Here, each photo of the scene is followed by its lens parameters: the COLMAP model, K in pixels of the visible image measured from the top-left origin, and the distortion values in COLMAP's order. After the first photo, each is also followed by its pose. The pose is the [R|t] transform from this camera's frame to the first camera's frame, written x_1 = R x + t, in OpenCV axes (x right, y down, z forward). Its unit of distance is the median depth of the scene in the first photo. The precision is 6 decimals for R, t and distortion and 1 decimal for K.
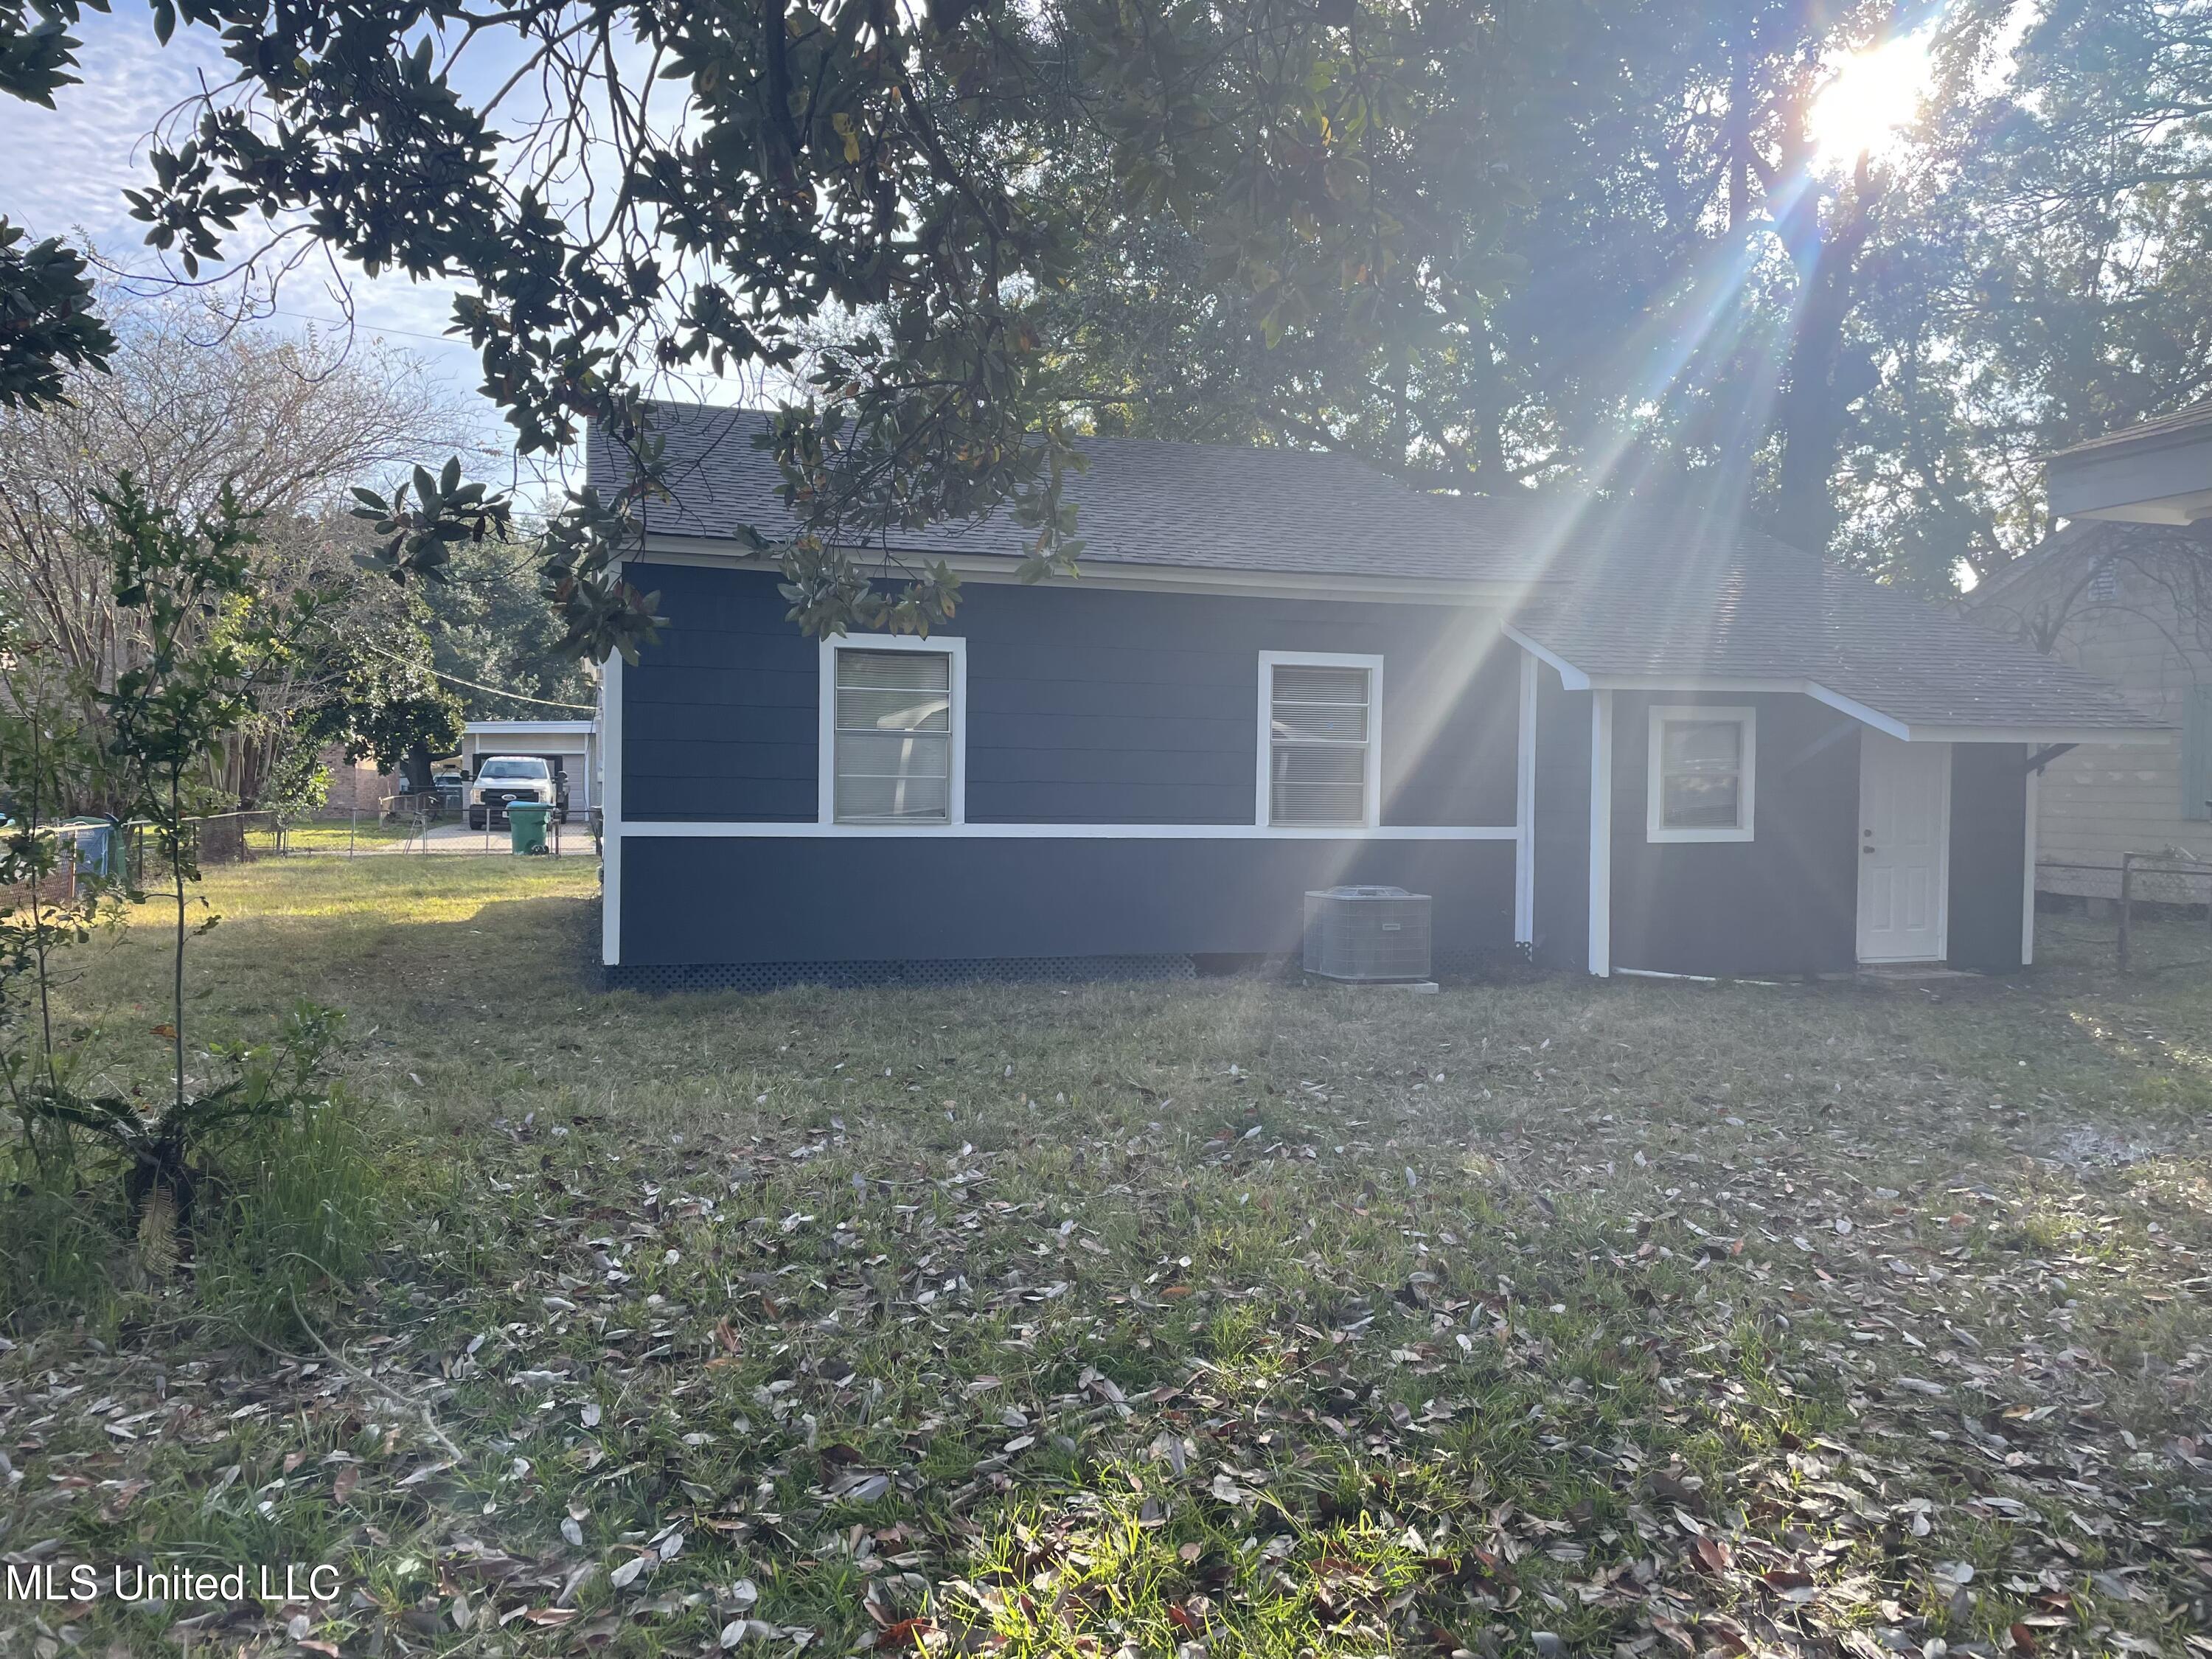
lens RADIAL K [[1647.7, 0, 1135.0], [0, 1647.7, 843.2], [0, 0, 1]] dist [0.093395, -0.116566]
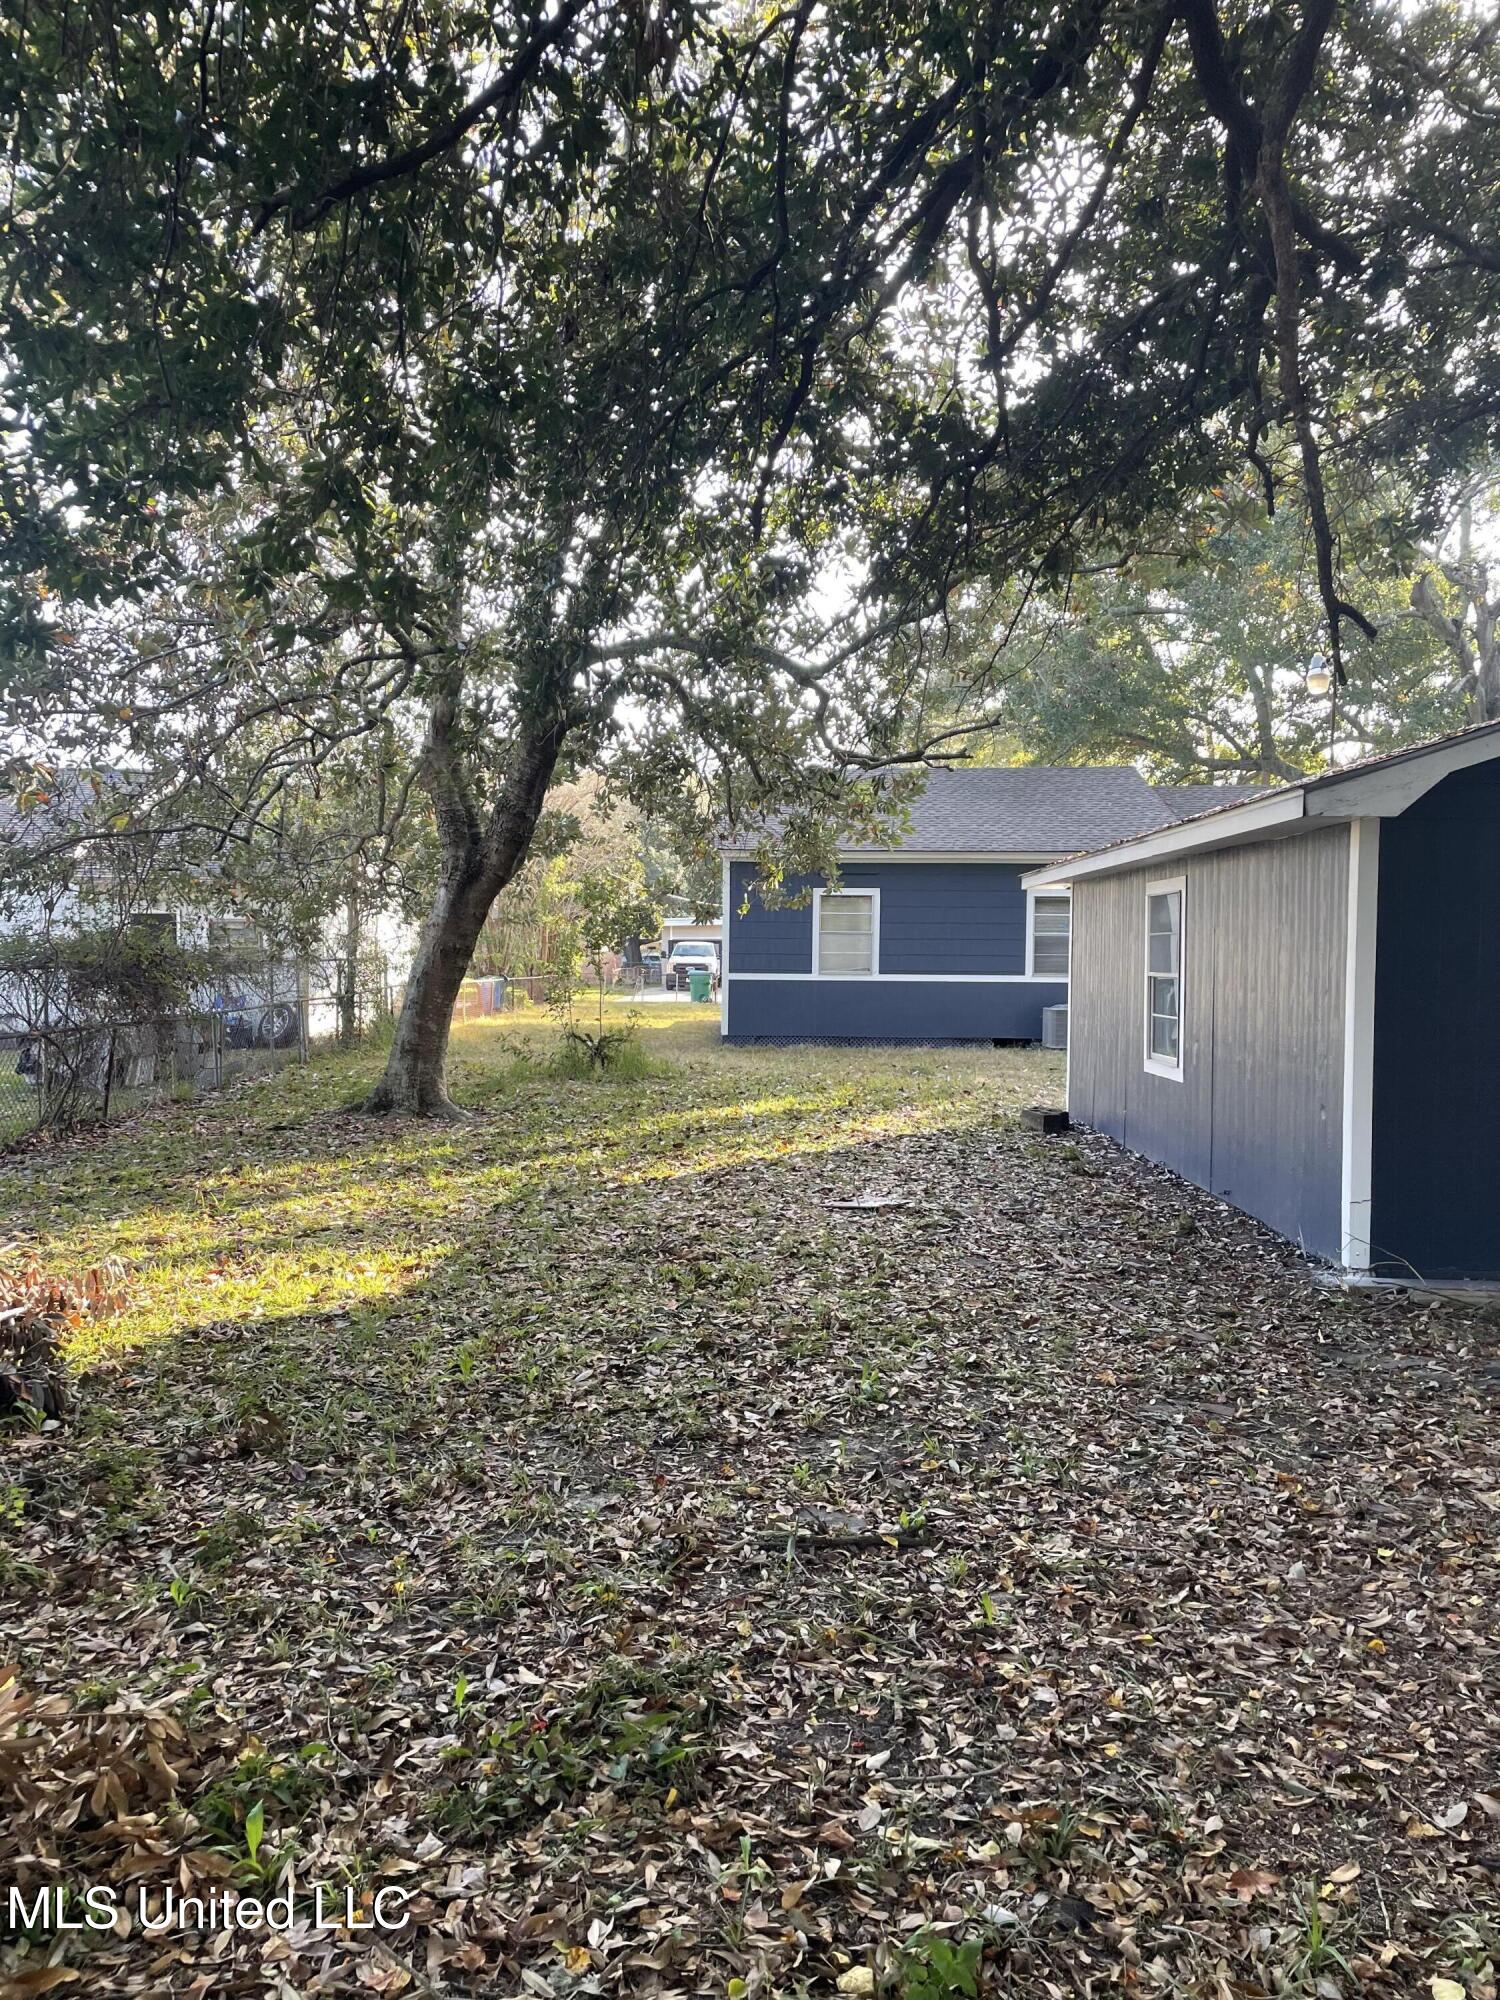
lens RADIAL K [[1494.2, 0, 744.8], [0, 1494.2, 1003.6], [0, 0, 1]] dist [0.103493, -0.118184]
pose [[0.947340, 0.004314, -0.320200, 0.120747], [-0.006410, 0.999964, -0.005493, 0.012911], [0.320165, 0.007257, 0.947334, -0.306939]]
